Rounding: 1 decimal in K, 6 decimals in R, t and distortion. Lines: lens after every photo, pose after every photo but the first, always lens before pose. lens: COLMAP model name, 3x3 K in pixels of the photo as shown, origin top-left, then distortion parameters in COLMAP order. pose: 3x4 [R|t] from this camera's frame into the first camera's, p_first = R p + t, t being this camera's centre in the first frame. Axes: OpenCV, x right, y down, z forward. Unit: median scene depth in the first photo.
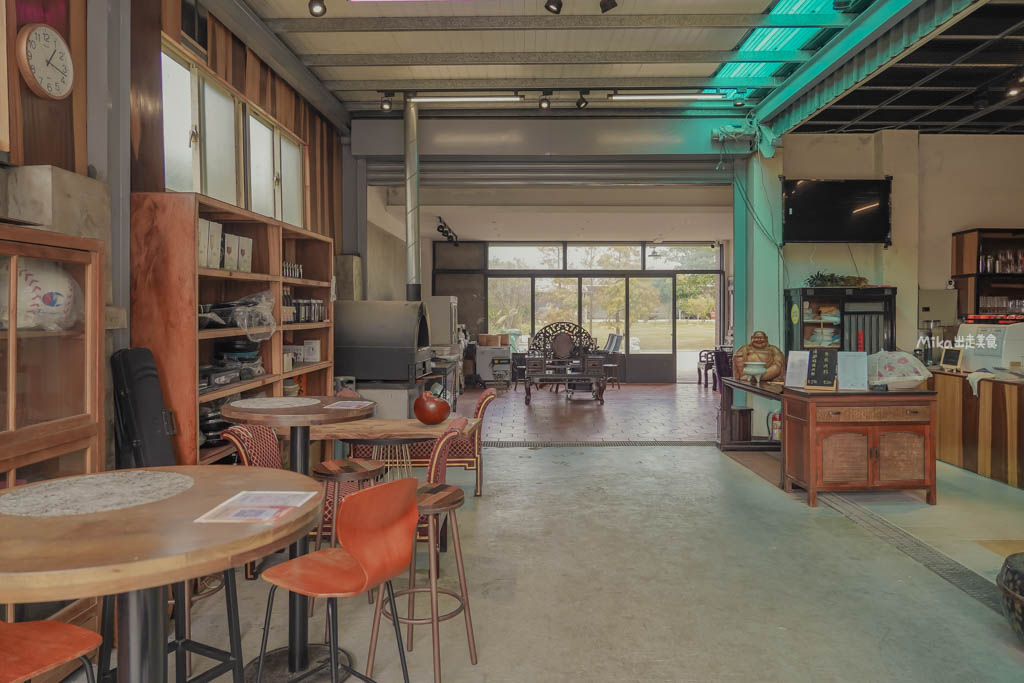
lens RADIAL K [[724.9, 0, 512.0], [0, 724.9, 341.5], [0, 0, 1]] dist [-0.036422, 0.037848]
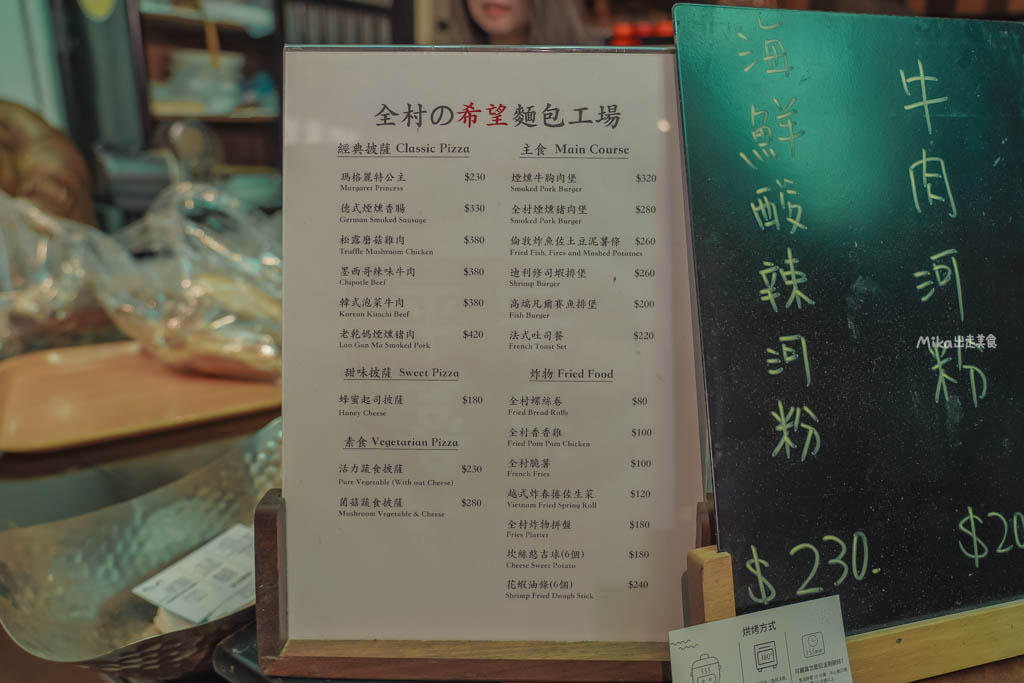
lens RADIAL K [[717.0, 0, 584.3], [0, 717.0, 311.8], [0, 0, 1]] dist [-0.008405, 0.003461]
pose [[0.556760, -0.204277, 0.805164, 0.259193], [0.003328, 0.969832, 0.243754, 0.013731], [-0.830667, -0.133033, 0.540643, 0.695577]]
